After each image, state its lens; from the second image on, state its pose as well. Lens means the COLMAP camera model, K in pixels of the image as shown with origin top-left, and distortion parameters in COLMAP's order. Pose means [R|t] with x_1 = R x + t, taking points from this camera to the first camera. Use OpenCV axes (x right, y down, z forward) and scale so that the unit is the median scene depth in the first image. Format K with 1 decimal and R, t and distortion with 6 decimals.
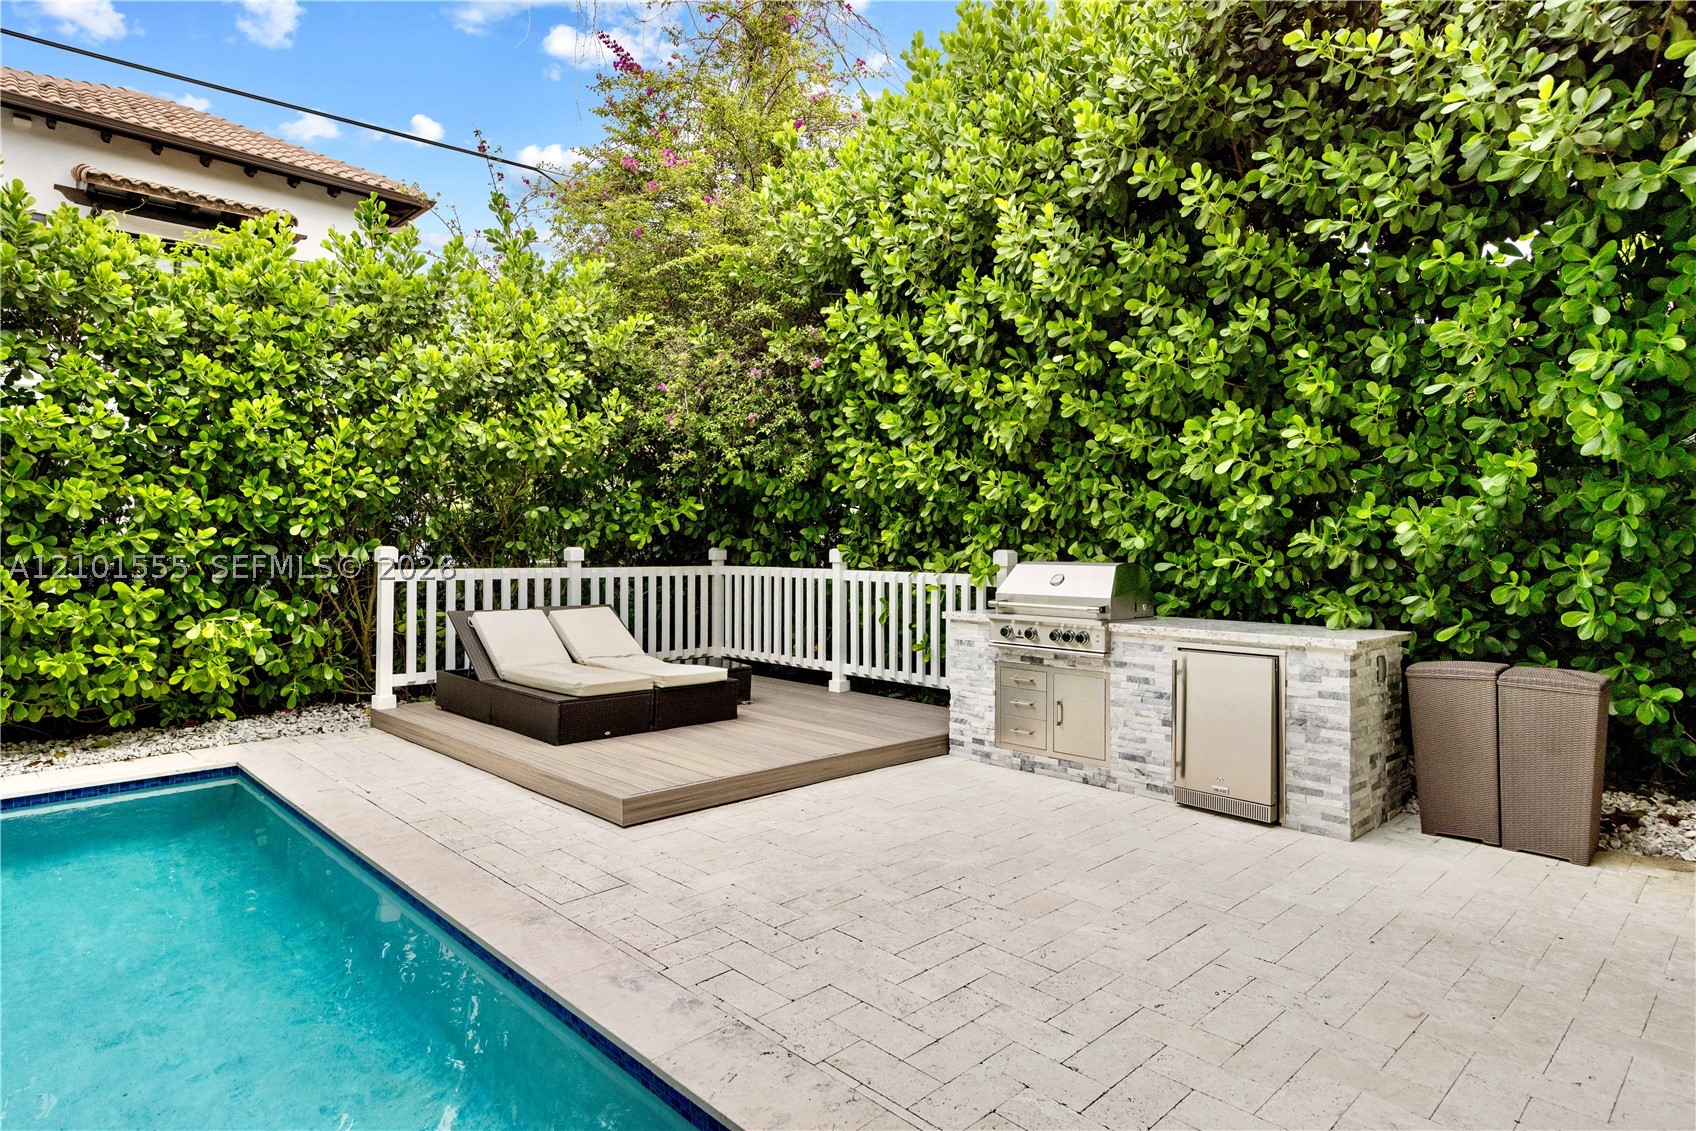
lens RADIAL K [[933.0, 0, 839.5], [0, 933.0, 555.2], [0, 0, 1]] dist [0.006384, 0.000296]
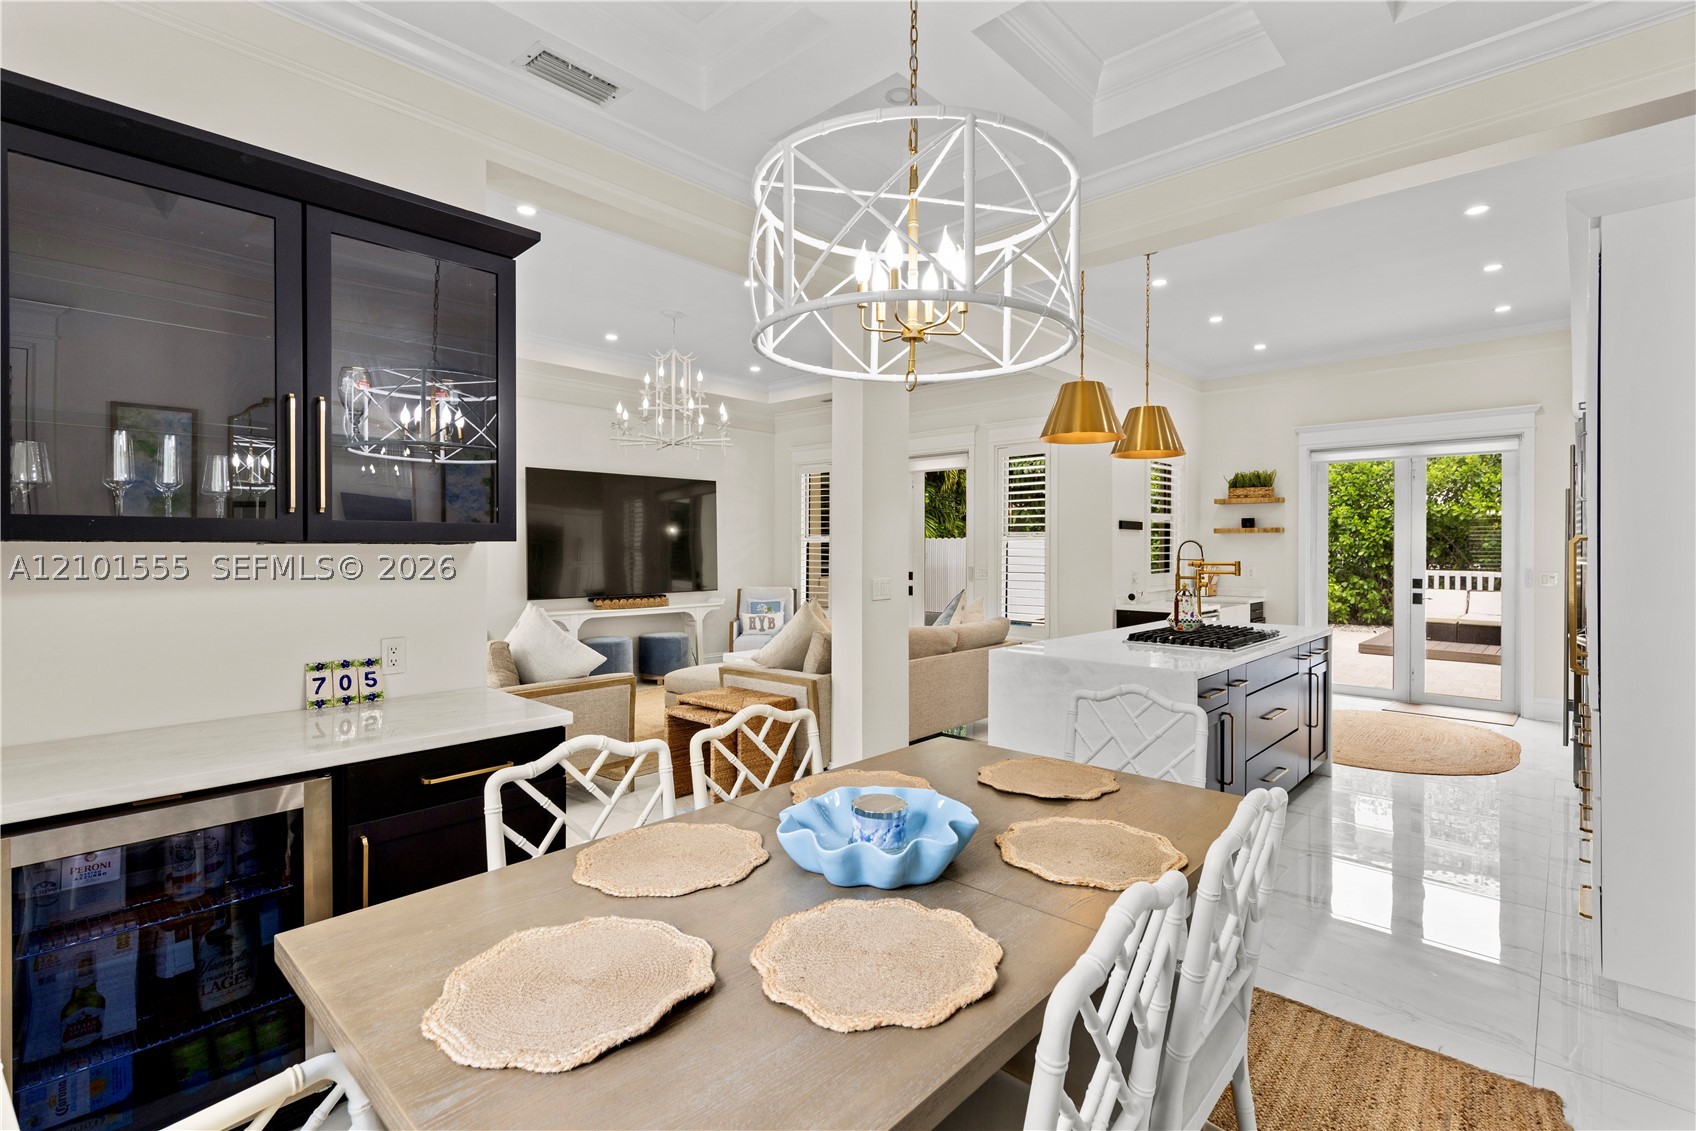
lens RADIAL K [[777.4, 0, 850.7], [0, 777.4, 544.7], [0, 0, 1]] dist [0.001557, -0.000255]
pose [[0.061286, -0.001999, -0.998118, 1.508618], [-0.012884, 0.999913, -0.002794, -0.026221], [0.998037, 0.013031, 0.061255, -0.564392]]
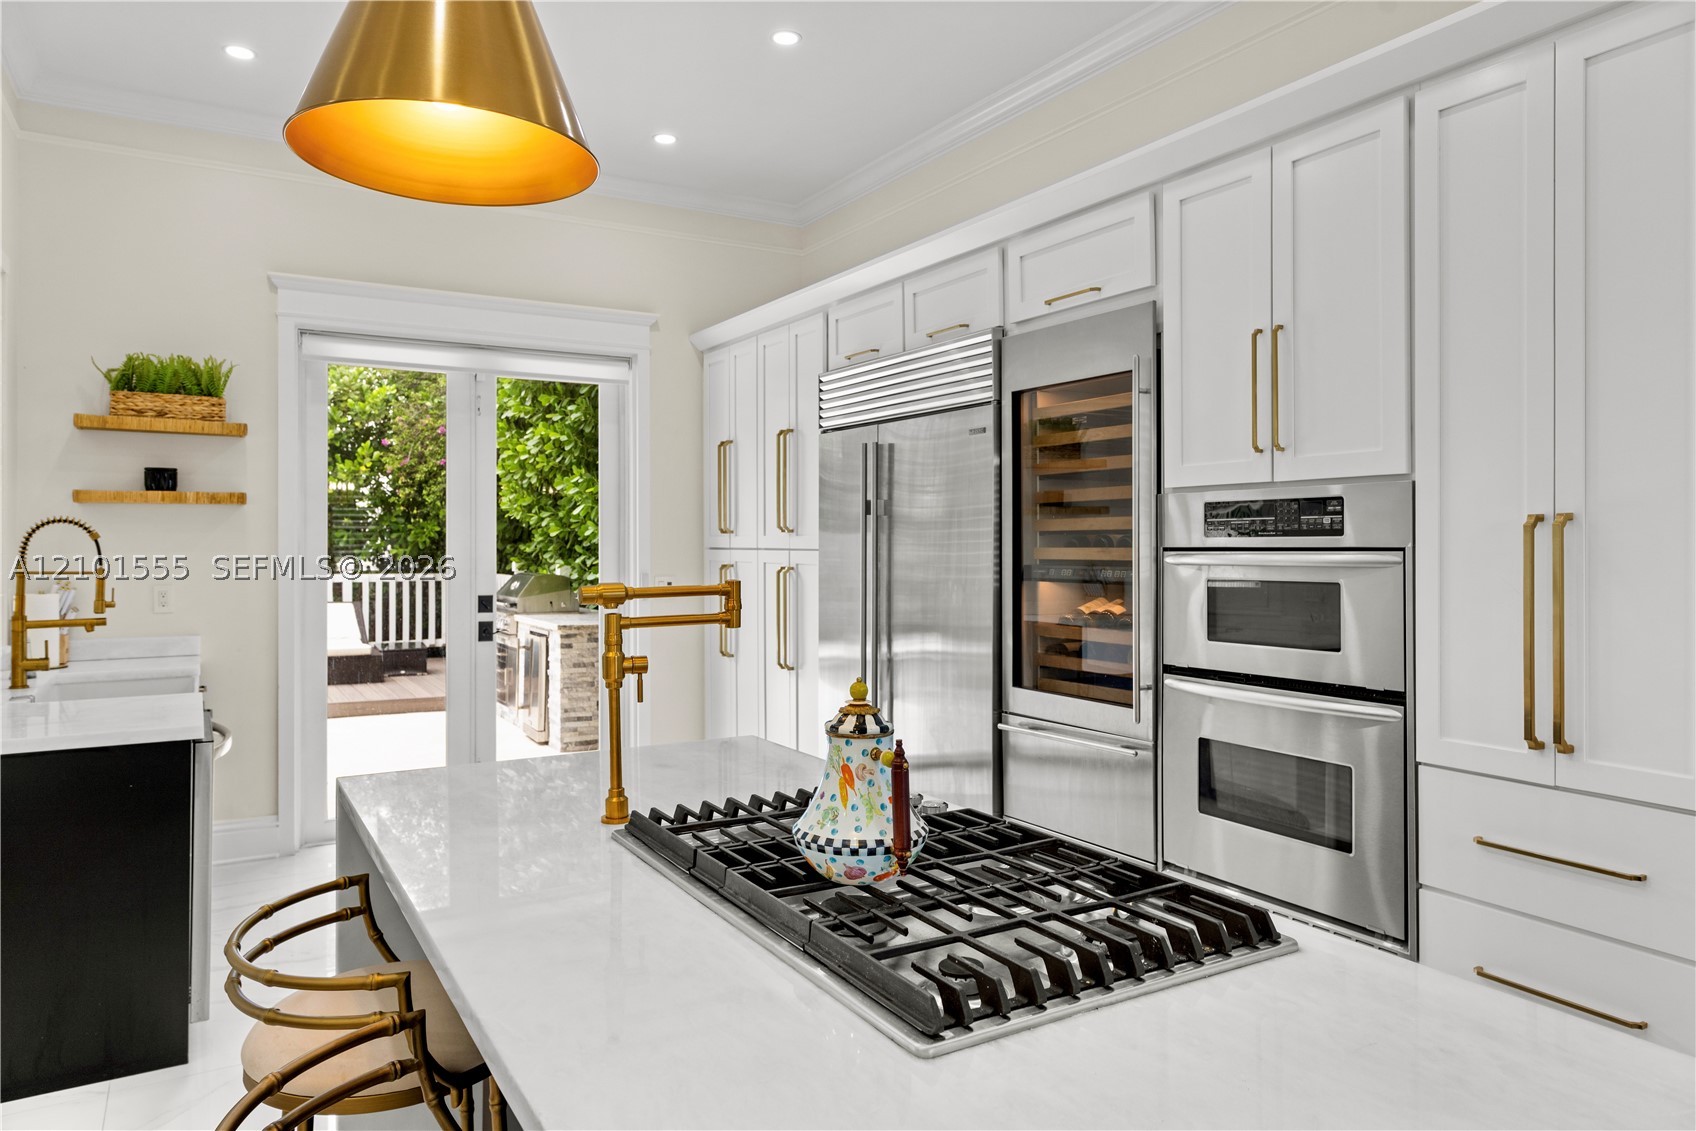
lens RADIAL K [[1096.3, 0, 860.8], [0, 1096.3, 535.8], [0, 0, 1]] dist [0.008095, 0.001694]
pose [[0.976565, -0.000100, -0.215220, 0.963950], [-0.003211, 0.999882, -0.015037, -0.025774], [0.215196, 0.015376, 0.976450, -0.473094]]
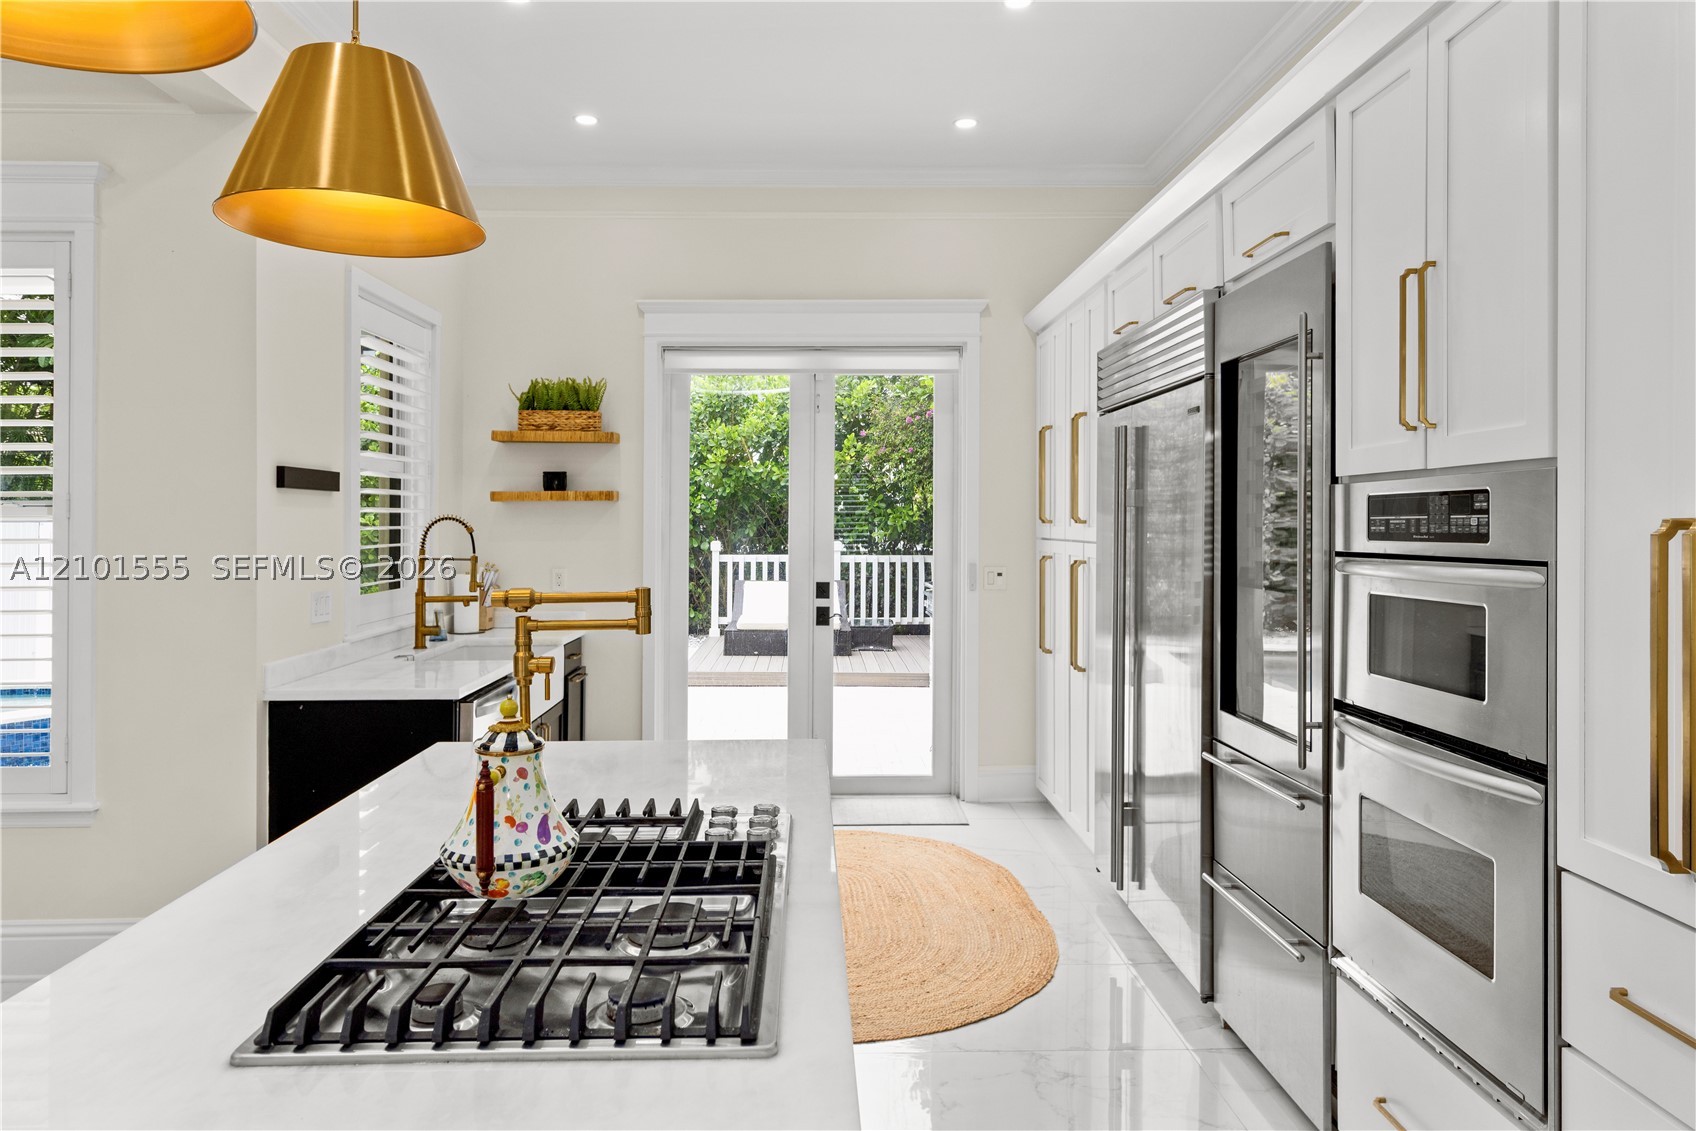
lens RADIAL K [[1120.6, 0, 838.7], [0, 1120.6, 514.5], [0, 0, 1]] dist [0.006674, 0.002881]
pose [[0.743858, -0.004561, -0.668323, 1.113234], [-0.005552, 0.999900, -0.013003, -0.034599], [0.668315, 0.013383, 0.743758, -0.387517]]
